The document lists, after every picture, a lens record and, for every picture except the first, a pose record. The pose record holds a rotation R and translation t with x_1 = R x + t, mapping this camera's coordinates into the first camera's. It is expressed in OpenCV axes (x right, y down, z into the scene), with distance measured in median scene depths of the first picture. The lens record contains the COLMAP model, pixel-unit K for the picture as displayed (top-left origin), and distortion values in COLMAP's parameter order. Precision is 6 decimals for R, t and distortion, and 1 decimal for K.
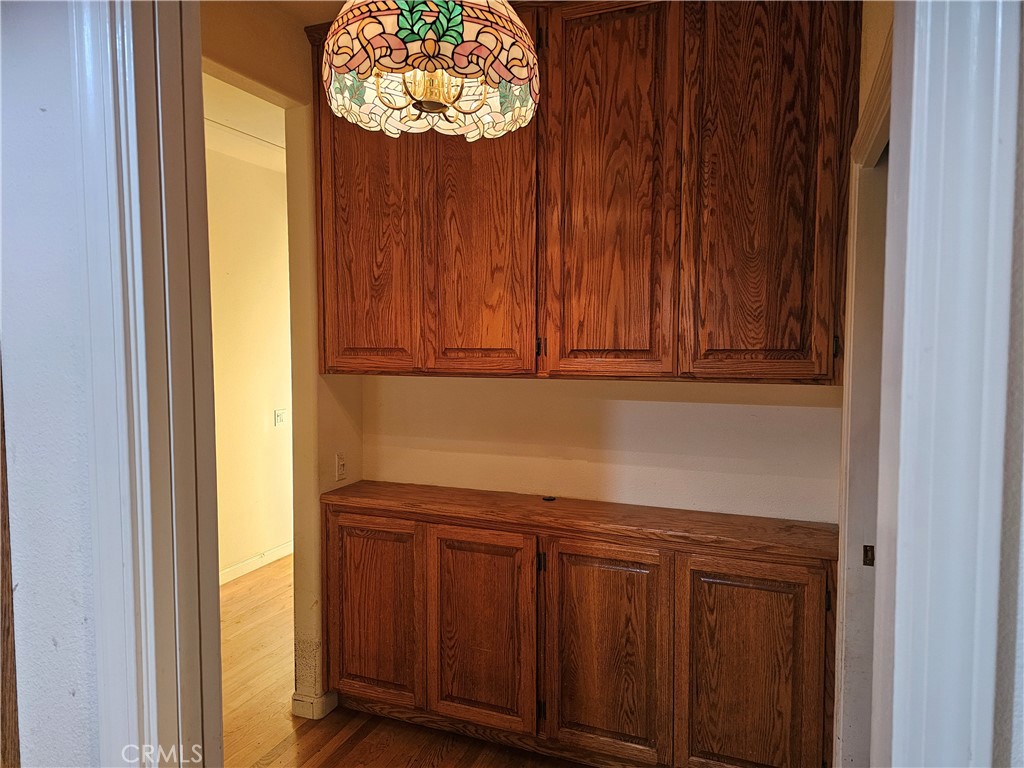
lens RADIAL K [[679.0, 0, 512.5], [0, 679.0, 388.0], [0, 0, 1]] dist [0.060197, -0.051330]
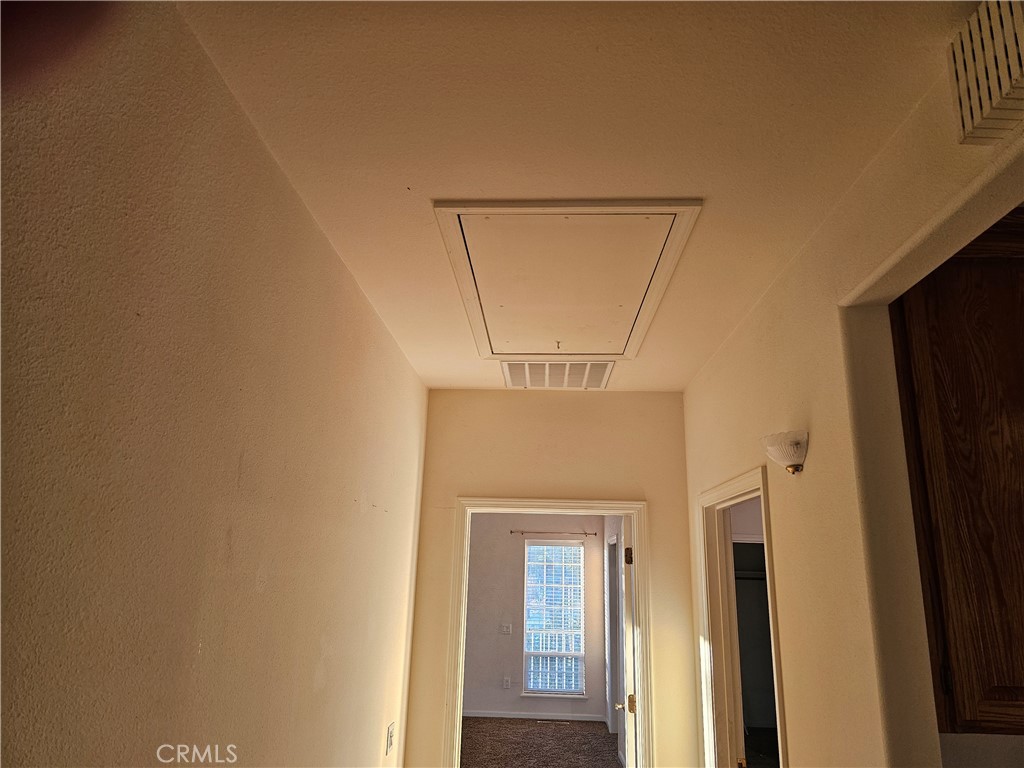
lens RADIAL K [[679.0, 0, 508.7], [0, 679.0, 384.3], [0, 0, 1]] dist [0.060197, -0.051330]
pose [[0.942284, 0.108537, 0.316734, -0.886439], [-0.001350, 0.947223, -0.320574, -0.118378], [-0.334812, 0.301644, 0.892699, 0.547493]]
